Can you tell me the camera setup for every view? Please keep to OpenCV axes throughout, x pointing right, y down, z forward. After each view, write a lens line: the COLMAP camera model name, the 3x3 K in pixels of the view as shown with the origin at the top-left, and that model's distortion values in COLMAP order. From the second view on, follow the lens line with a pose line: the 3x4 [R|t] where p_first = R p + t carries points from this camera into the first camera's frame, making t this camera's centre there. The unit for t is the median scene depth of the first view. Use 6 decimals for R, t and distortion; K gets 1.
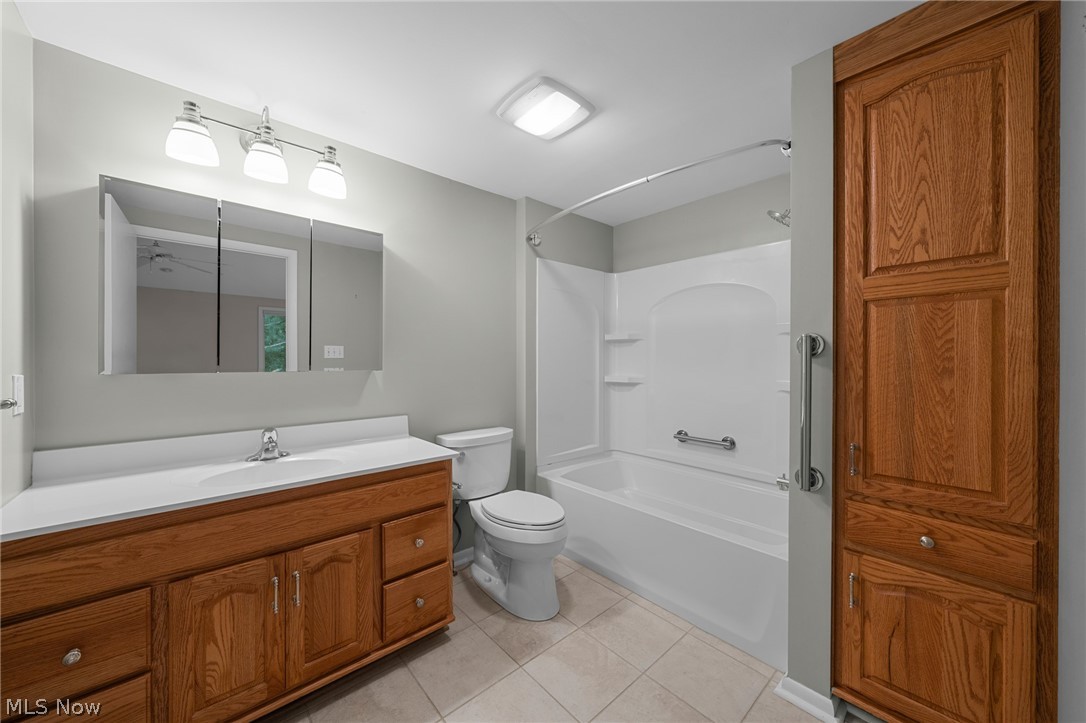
lens RADIAL K [[400.2, 0, 548.1], [0, 400.2, 361.0], [0, 0, 1]] dist [-0.005338, 0.000254]
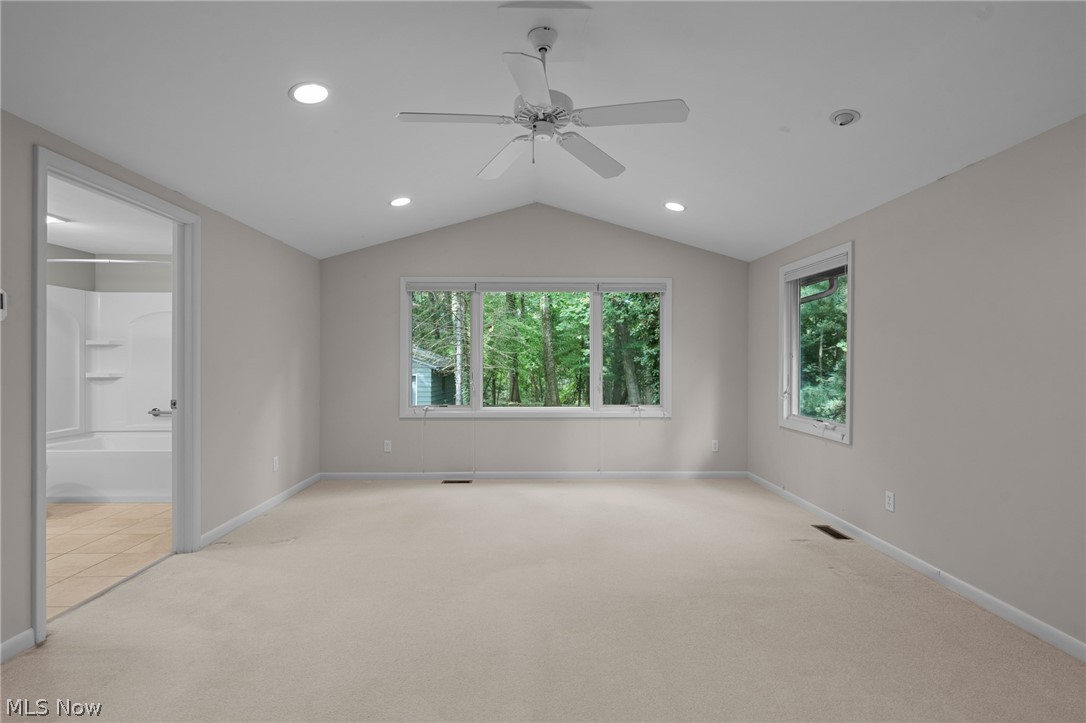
lens RADIAL K [[490.5, 0, 539.4], [0, 490.5, 359.6], [0, 0, 1]] dist [-0.000176, -0.001064]
pose [[0.652435, -0.000108, 0.757845, -0.100147], [0.002618, 0.999994, -0.002111, 0.002395], [-0.757840, 0.003361, 0.652431, -1.135725]]
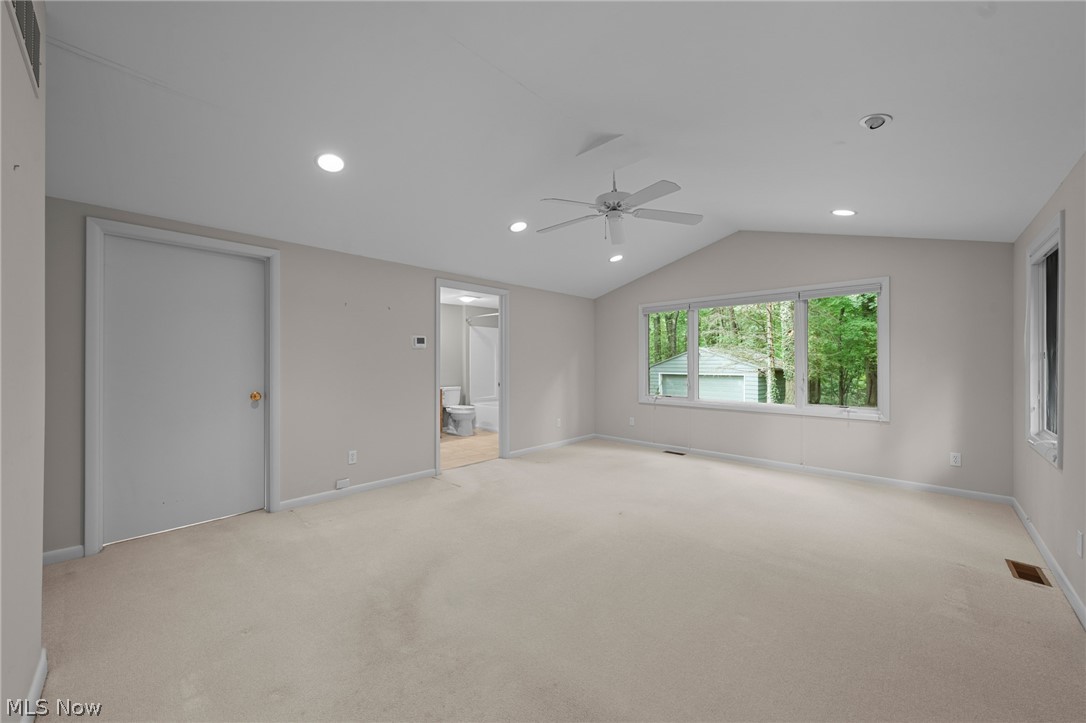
lens RADIAL K [[400.2, 0, 544.9], [0, 400.2, 363.1], [0, 0, 1]] dist [-0.005338, 0.000254]
pose [[0.996886, -0.003170, 0.078792, 0.240414], [0.003216, 0.999995, -0.000457, 0.001880], [-0.078790, 0.000709, 0.996891, -1.600517]]
